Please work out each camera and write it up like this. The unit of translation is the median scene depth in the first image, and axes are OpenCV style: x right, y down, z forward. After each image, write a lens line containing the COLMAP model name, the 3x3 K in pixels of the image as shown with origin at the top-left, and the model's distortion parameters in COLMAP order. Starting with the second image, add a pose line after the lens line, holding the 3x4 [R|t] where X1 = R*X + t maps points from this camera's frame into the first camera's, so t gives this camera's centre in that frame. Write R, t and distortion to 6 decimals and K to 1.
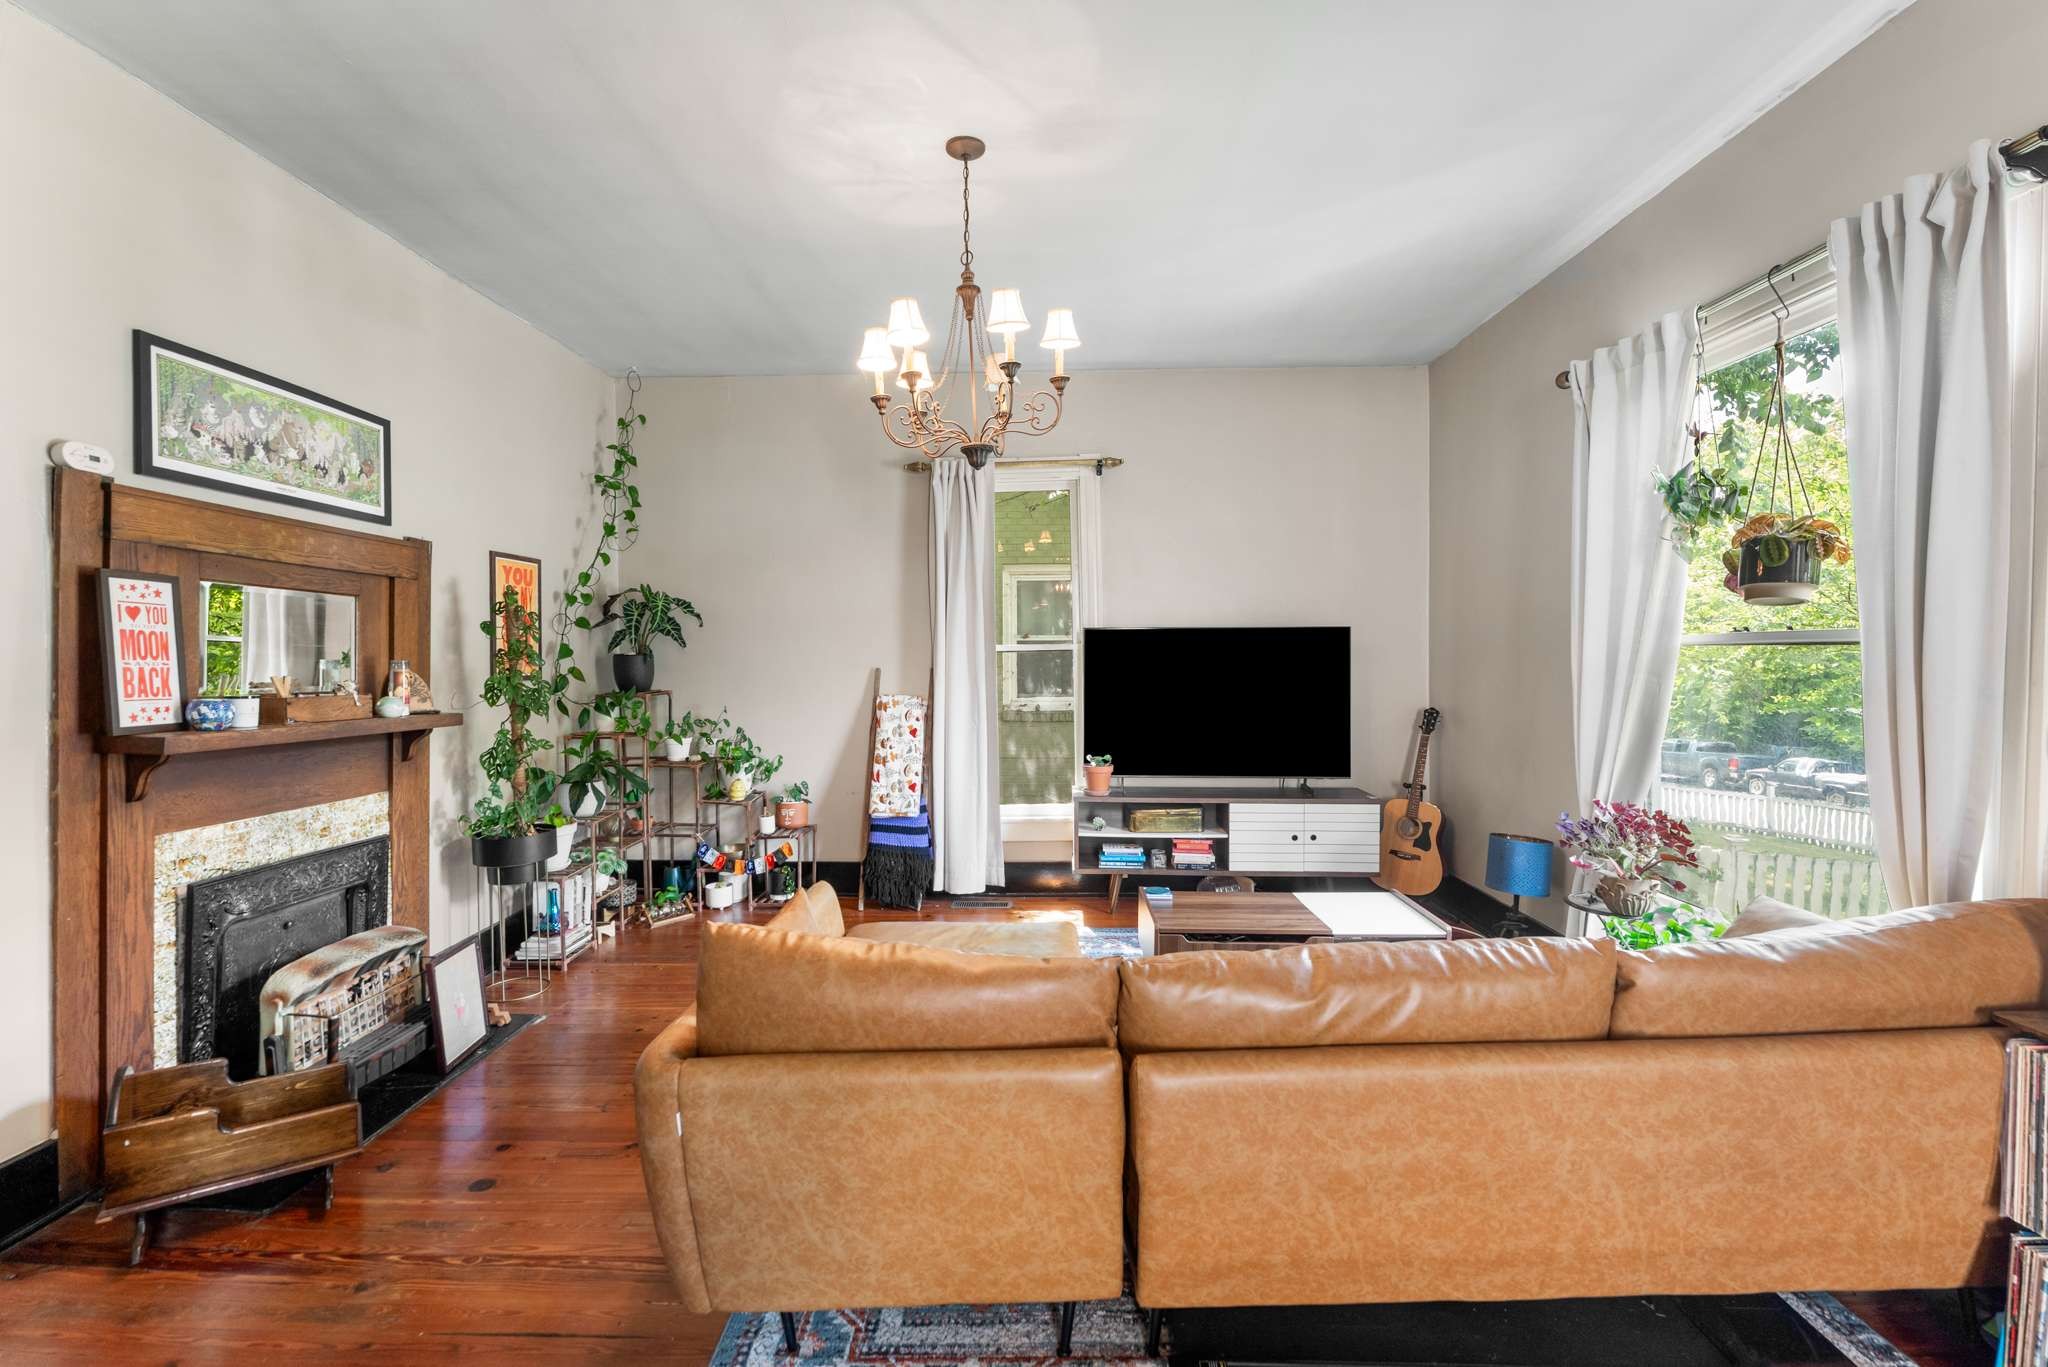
lens RADIAL K [[894.6, 0, 1016.0], [0, 894.6, 673.1], [0, 0, 1]] dist [-0.002450, -0.000924]
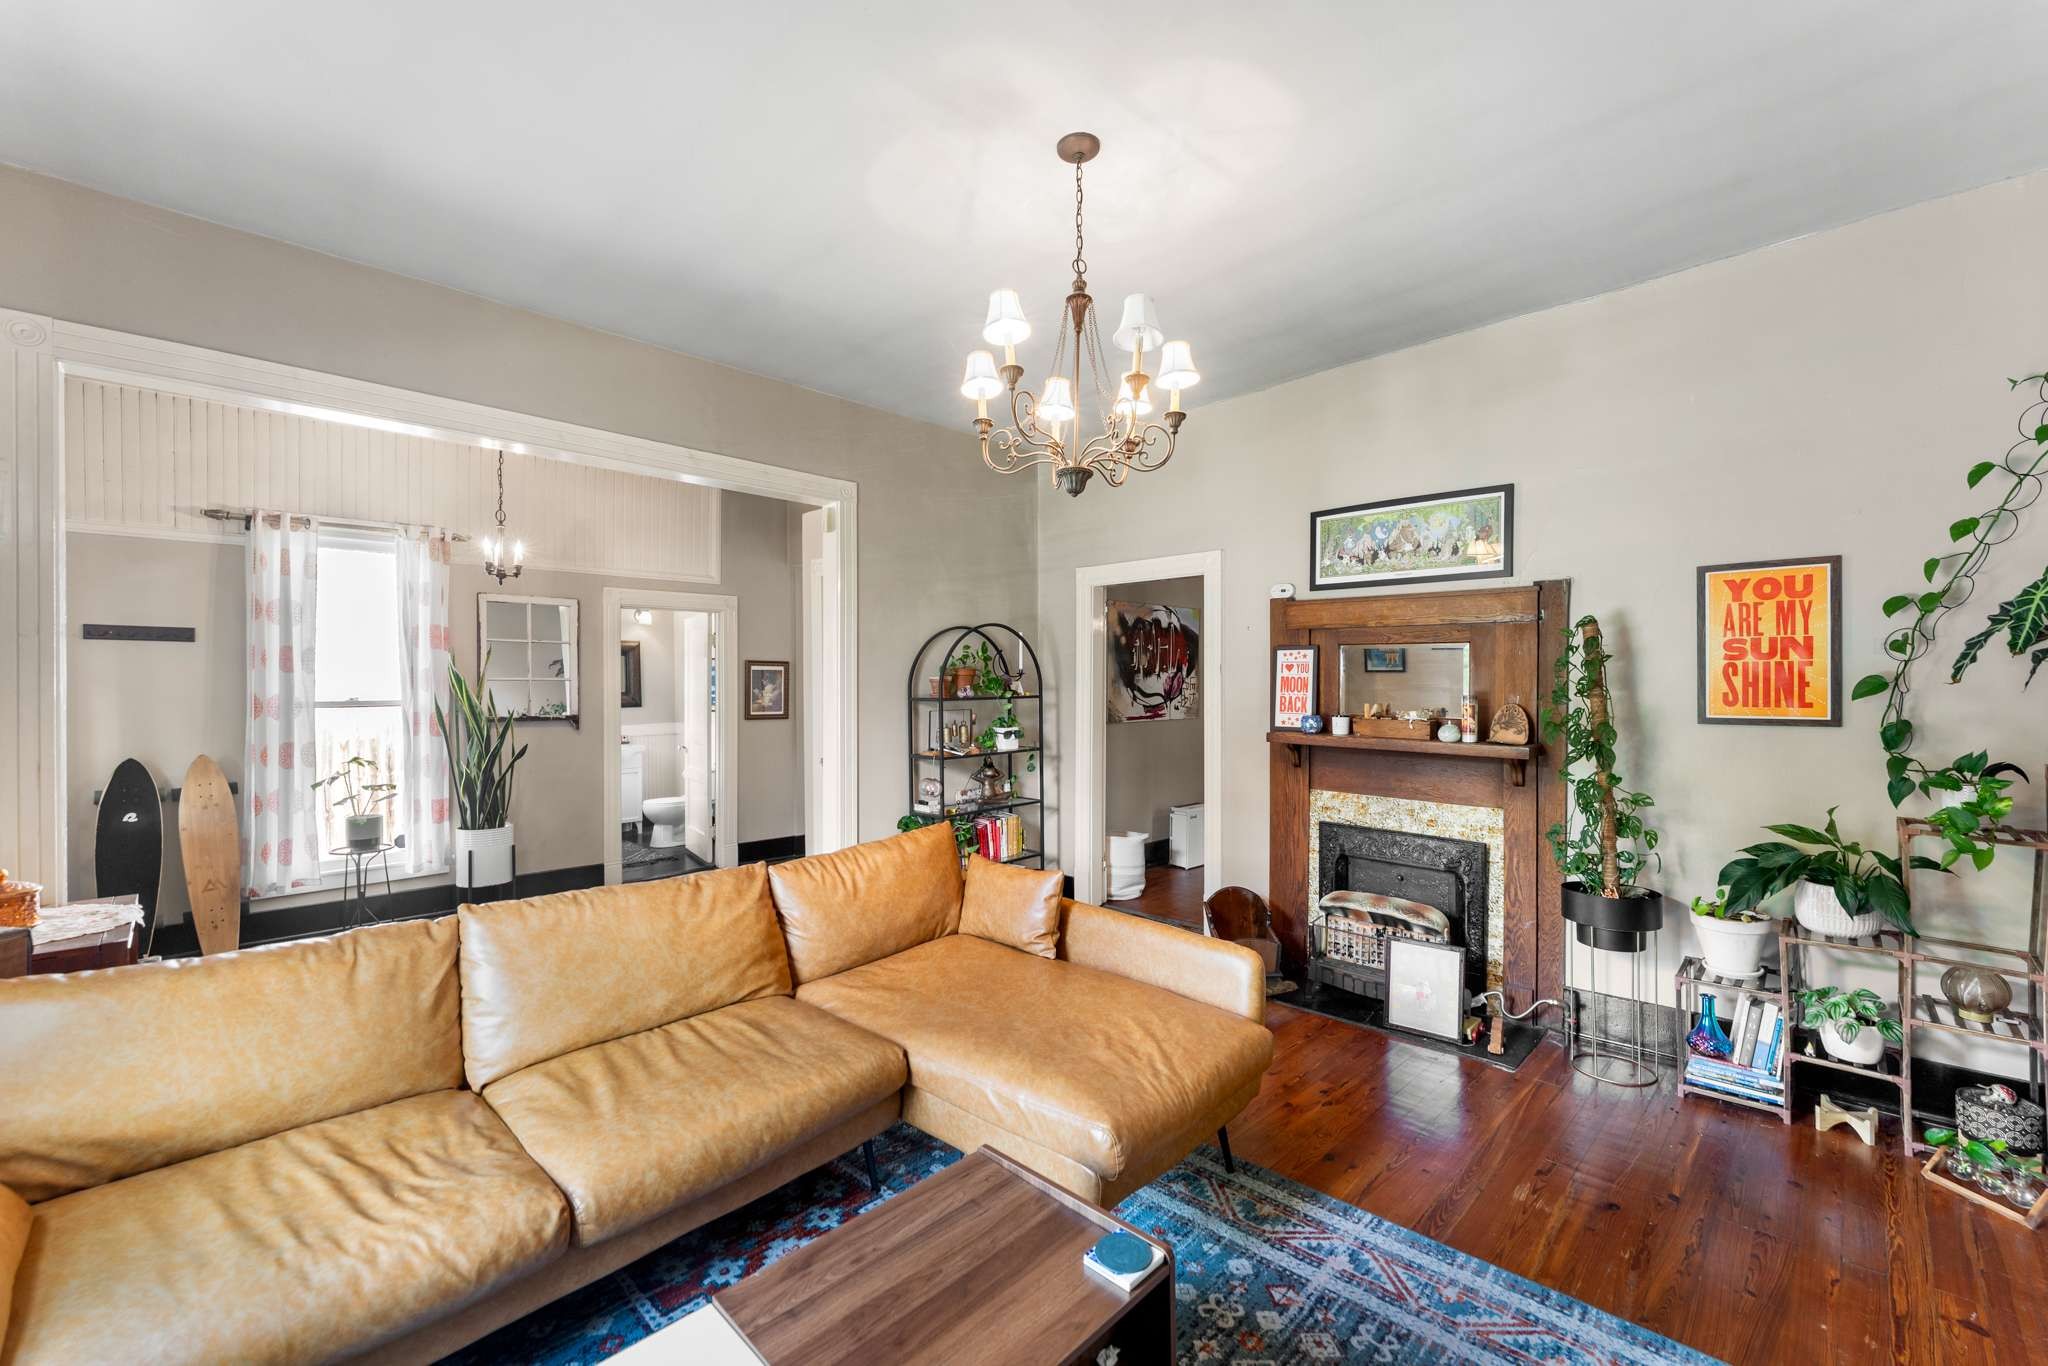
lens RADIAL K [[847.1, 0, 1011.5], [0, 847.1, 702.4], [0, 0, 1]] dist [-0.000105, -0.000152]
pose [[-0.687610, 0.024432, -0.725669, 0.568066], [-0.007960, 0.999120, 0.041180, -0.048654], [0.726036, 0.034092, -0.686811, 1.403195]]
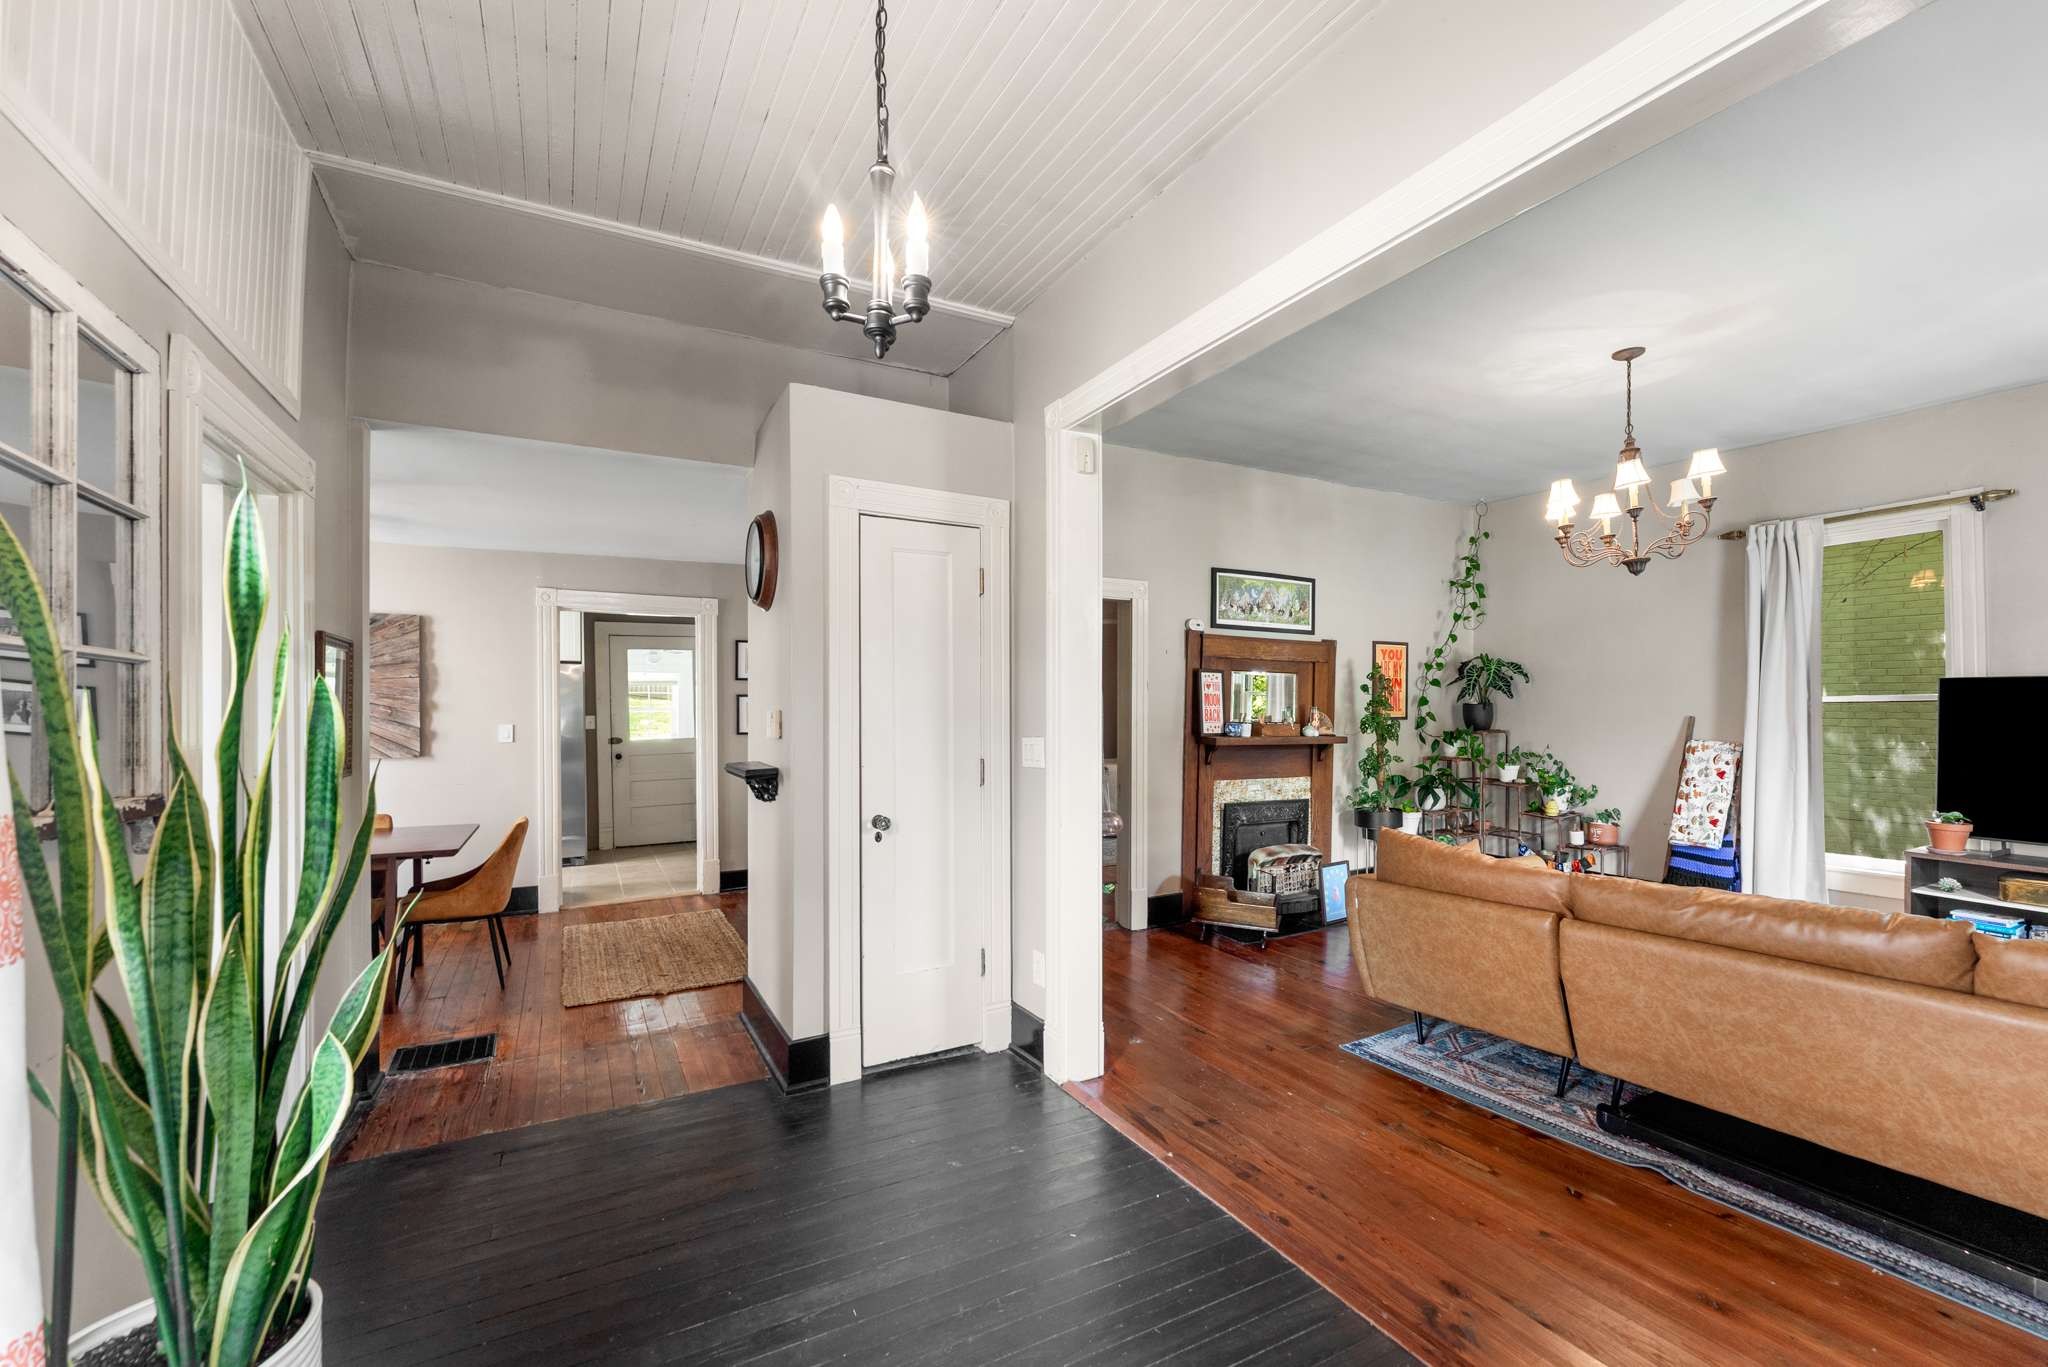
lens RADIAL K [[847.1, 0, 1011.5], [0, 847.1, 702.9], [0, 0, 1]] dist [-0.000105, -0.000152]
pose [[0.502224, 0.003504, -0.864730, 0.561950], [-0.019894, 0.999774, -0.007504, 0.003920], [0.864508, 0.020972, 0.502181, -0.474977]]
